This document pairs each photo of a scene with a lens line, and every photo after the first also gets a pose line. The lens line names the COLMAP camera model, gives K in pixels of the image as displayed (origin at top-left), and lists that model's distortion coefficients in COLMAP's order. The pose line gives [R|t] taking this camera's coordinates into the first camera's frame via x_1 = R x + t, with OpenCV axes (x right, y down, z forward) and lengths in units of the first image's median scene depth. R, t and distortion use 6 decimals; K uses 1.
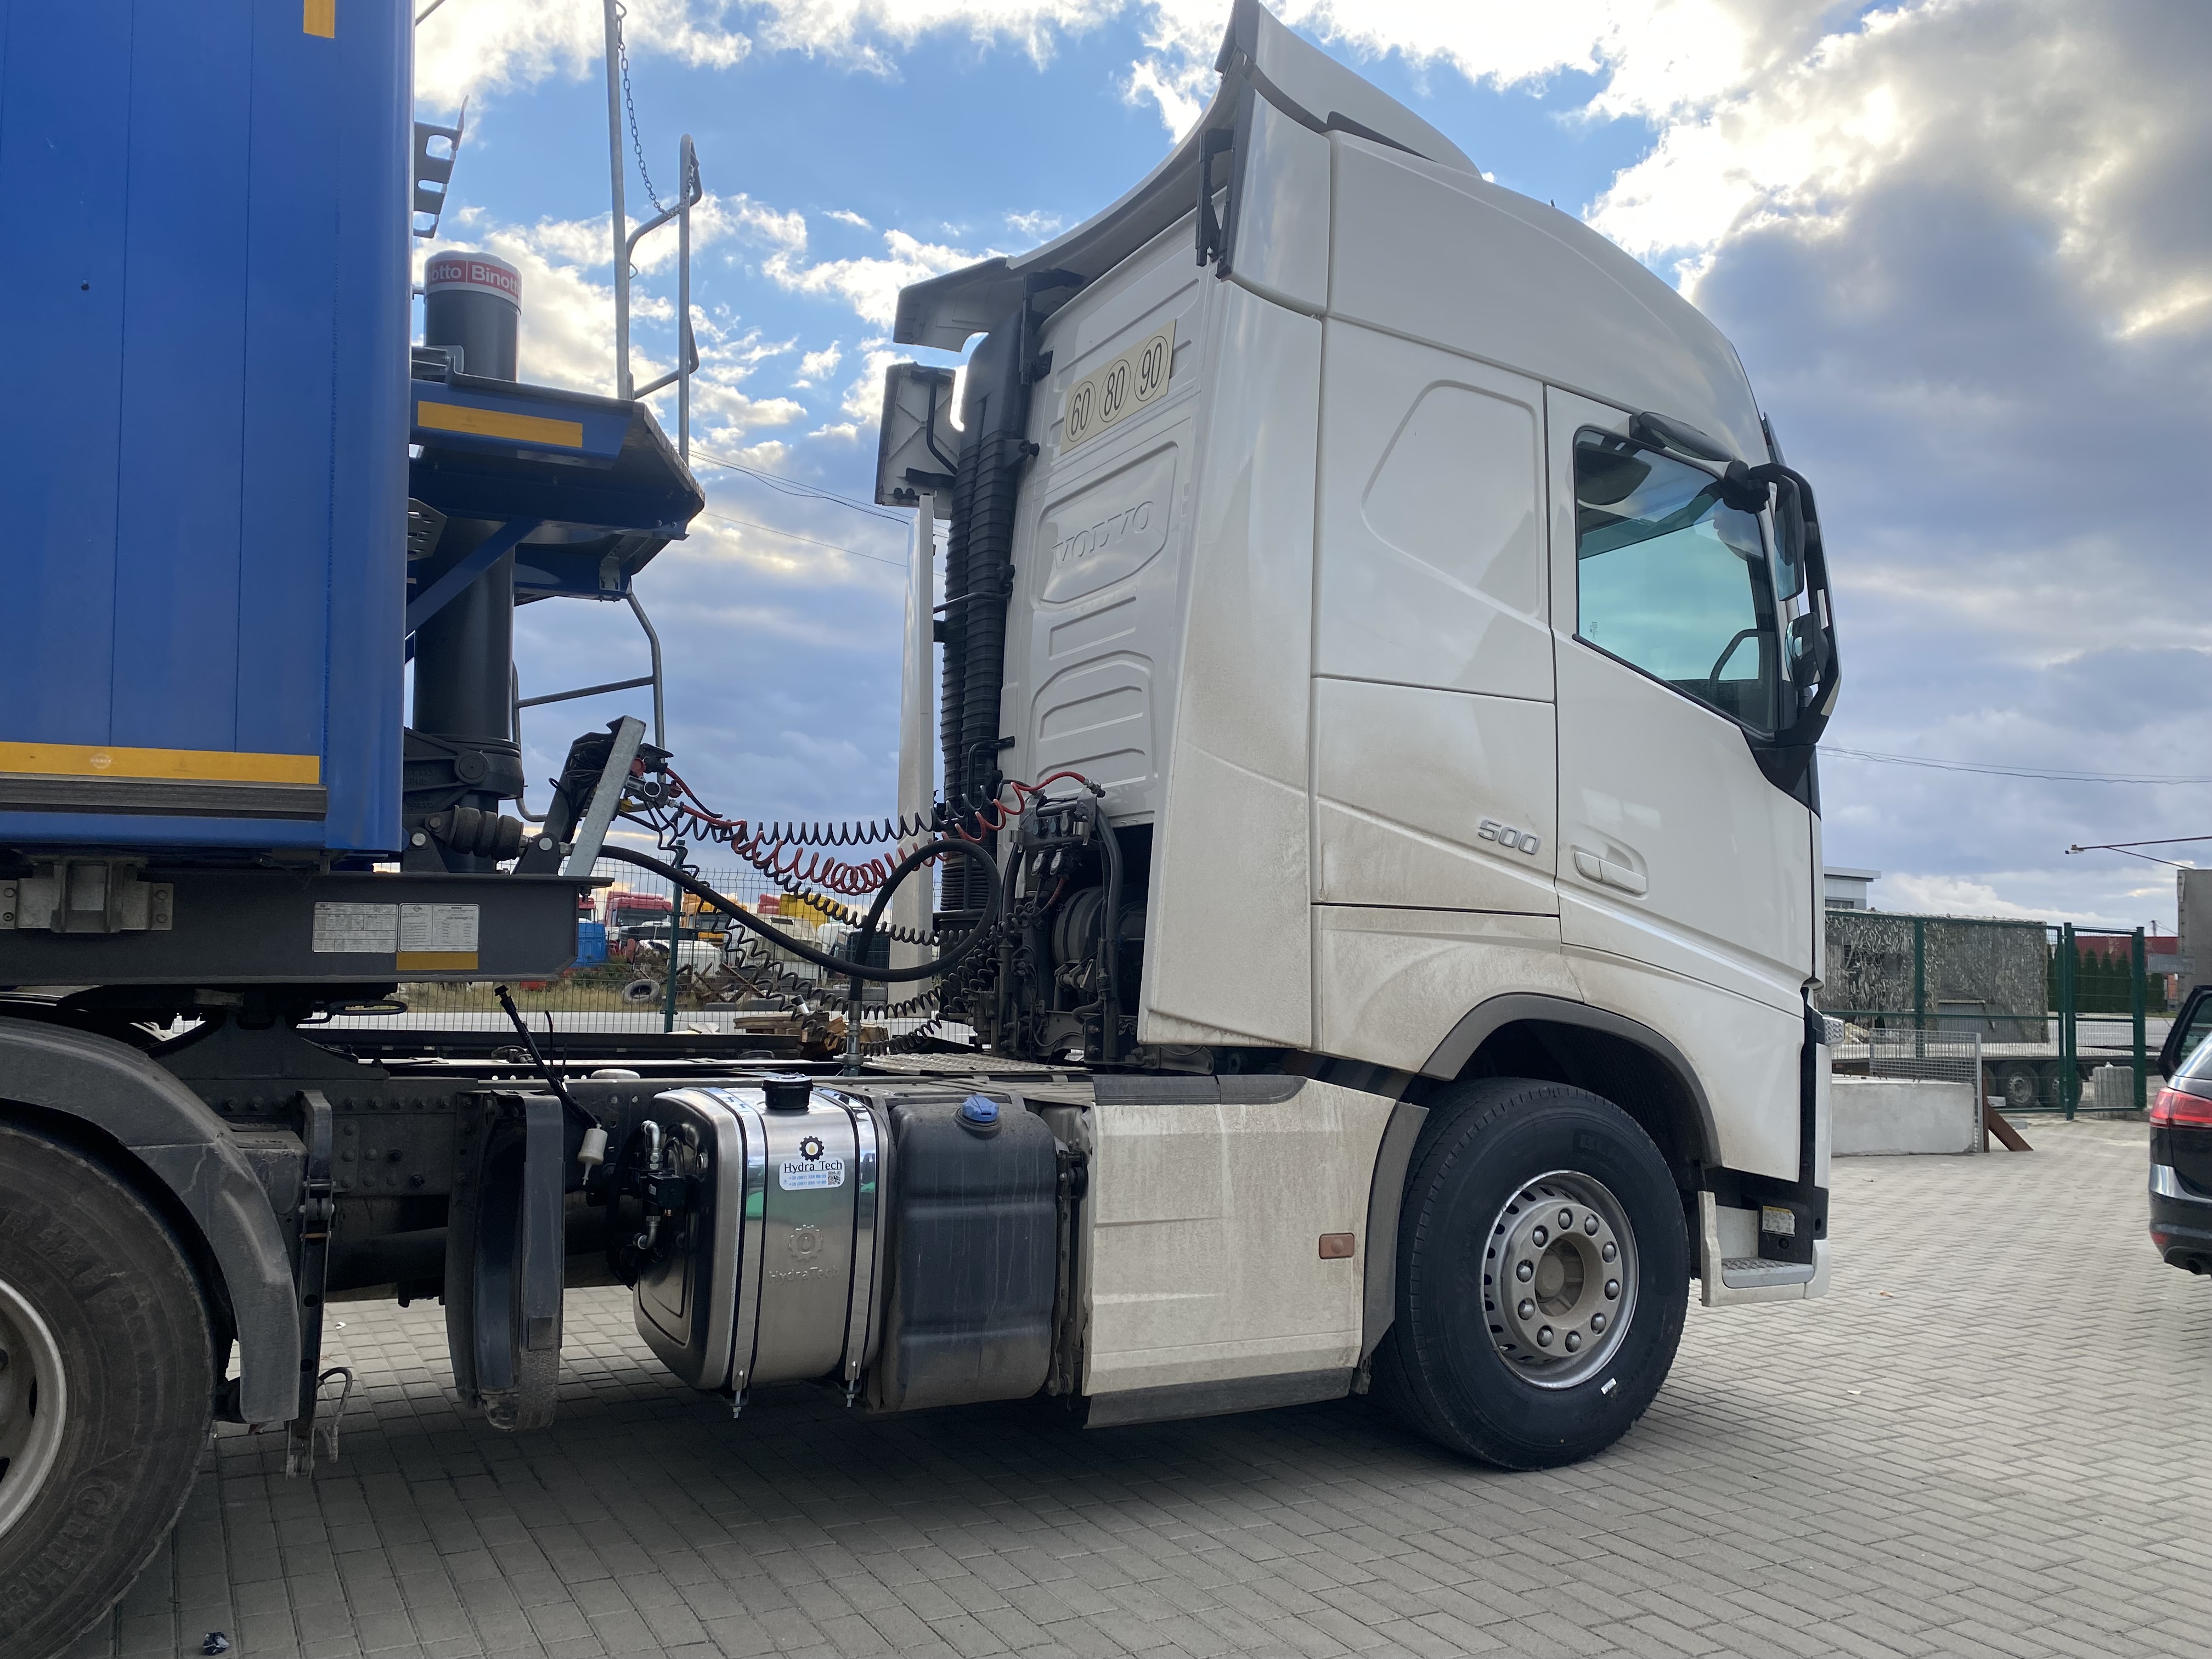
lens RADIAL K [[1702.3, 0, 1053.2], [0, 1702.3, 836.1], [0, 0, 1]] dist [0.030858, -0.029072]
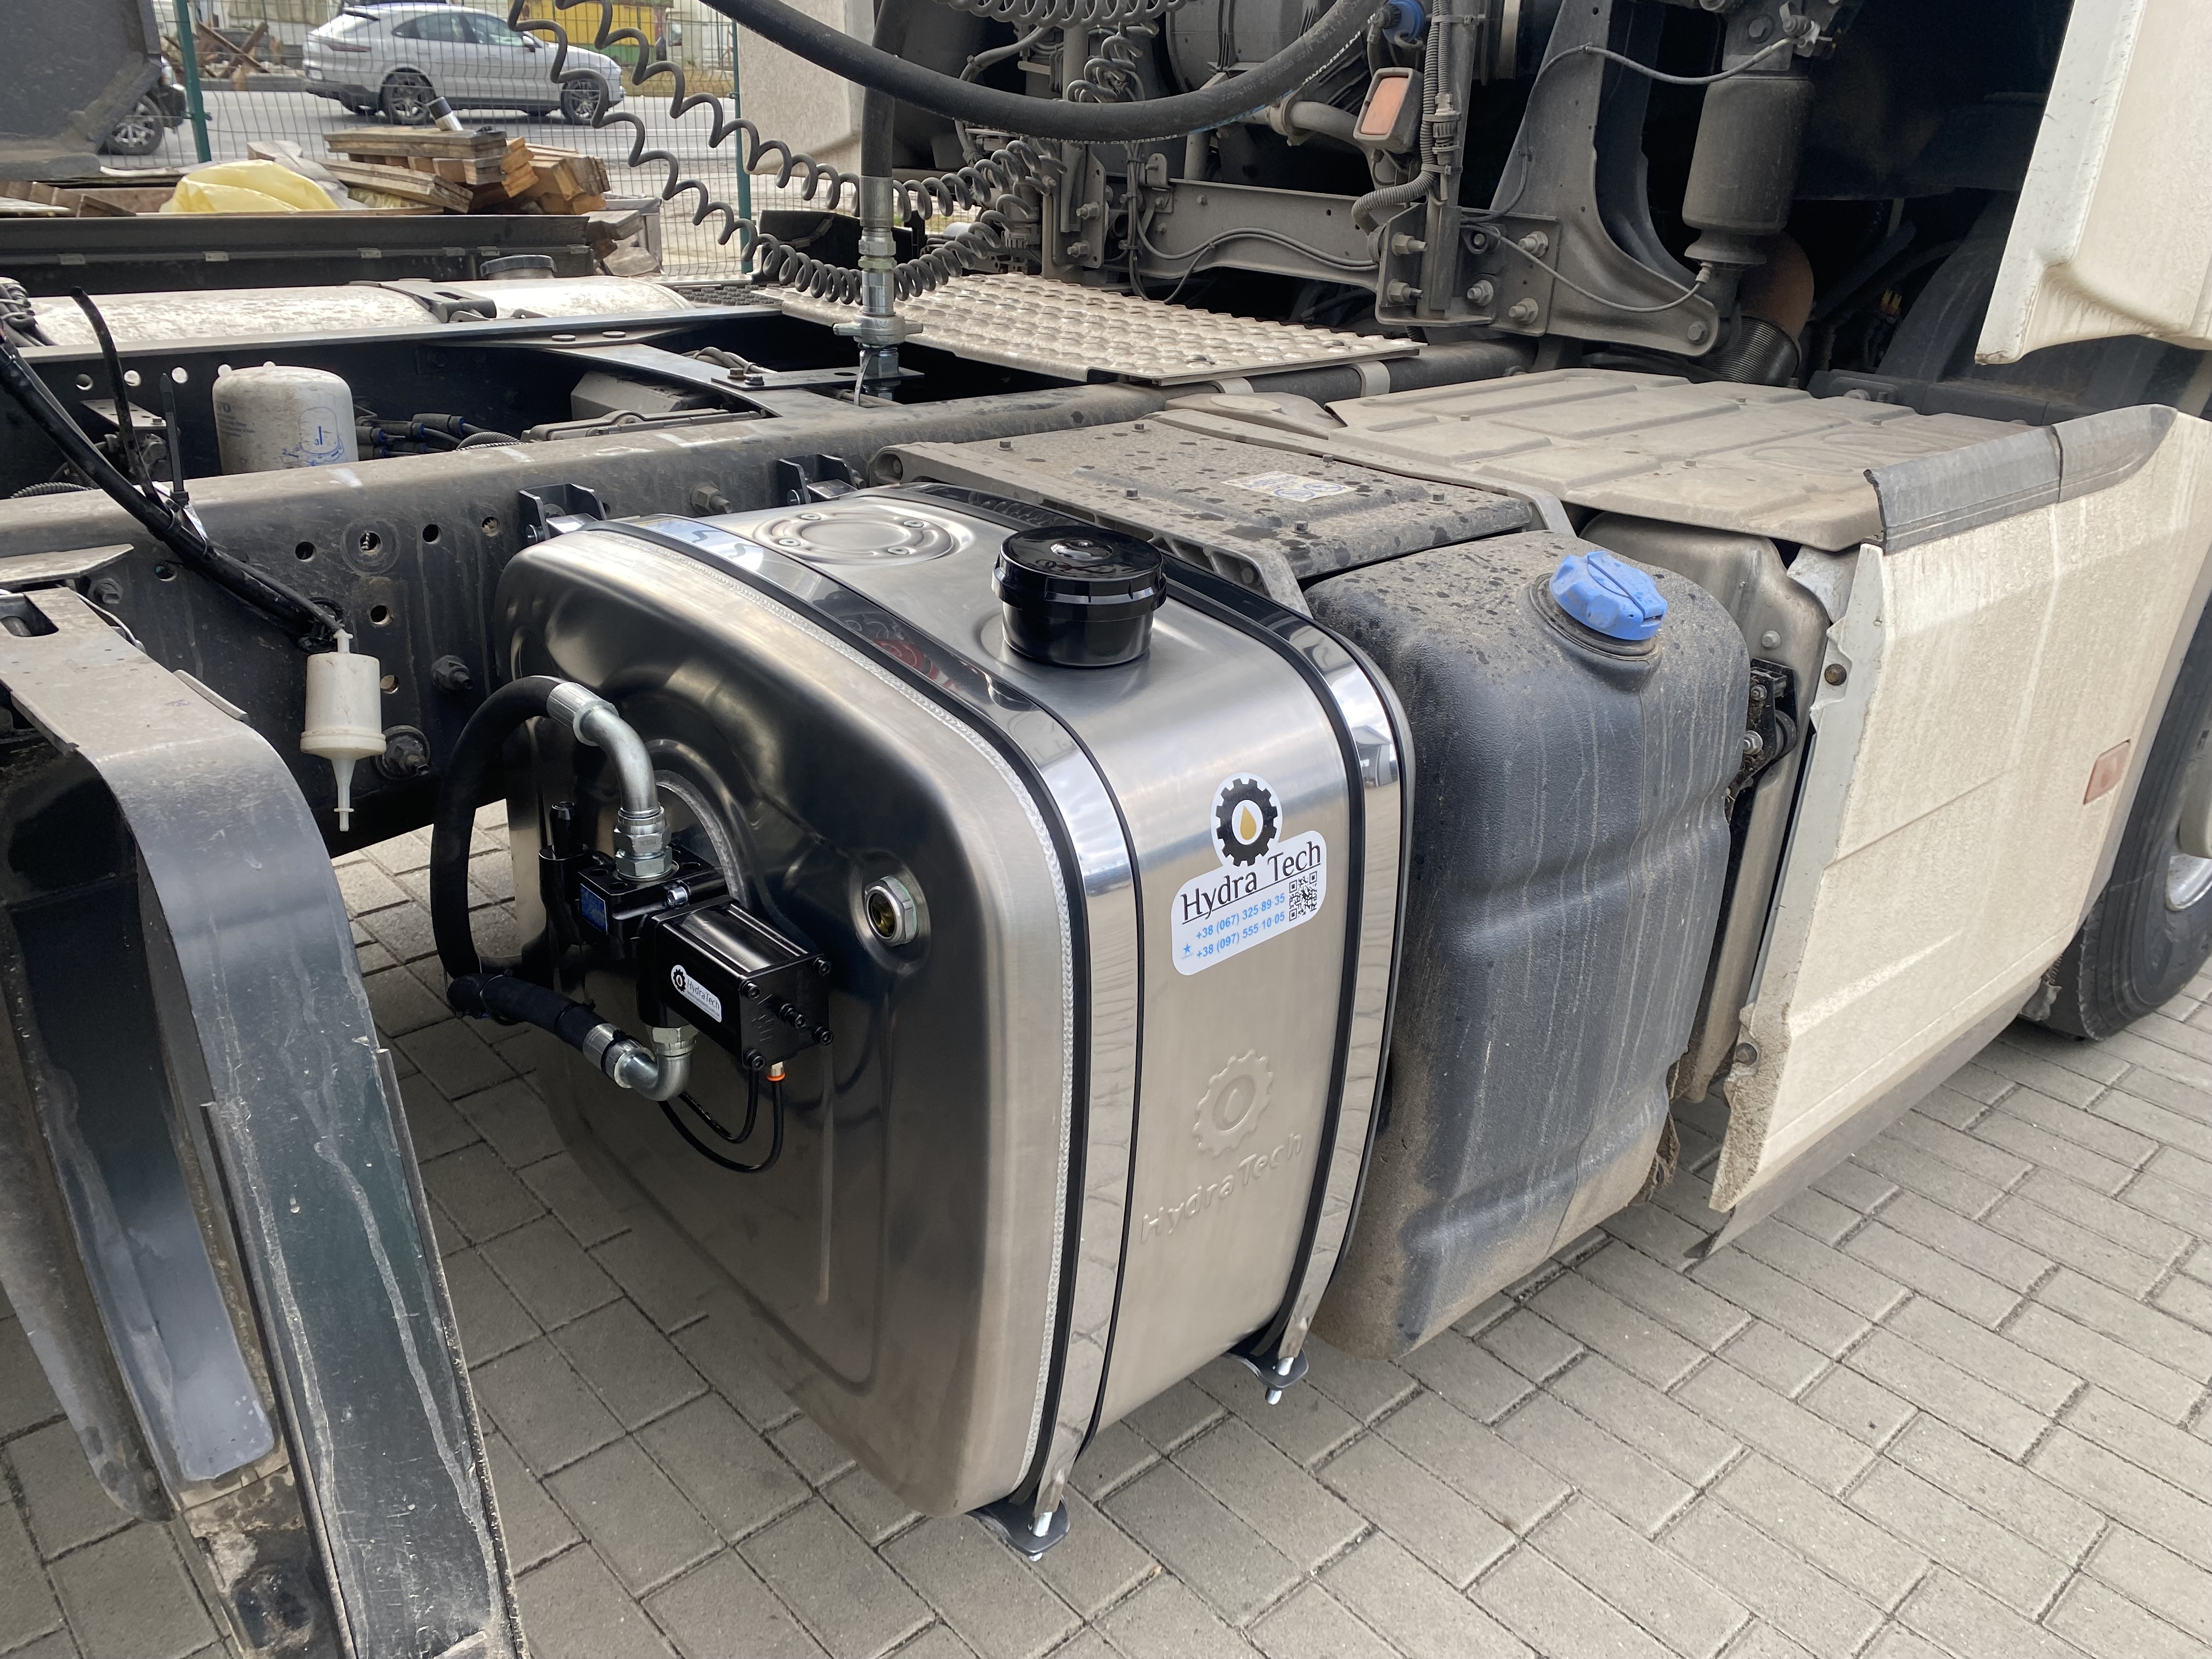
lens RADIAL K [[1702.3, 0, 1103.3], [0, 1702.3, 848.5], [0, 0, 1]] dist [0.030858, -0.029072]
pose [[0.967538, -0.094455, 0.234409, -0.197480], [-0.033803, 0.870828, 0.490424, 0.037837], [-0.250453, -0.482428, 0.839367, 0.639494]]
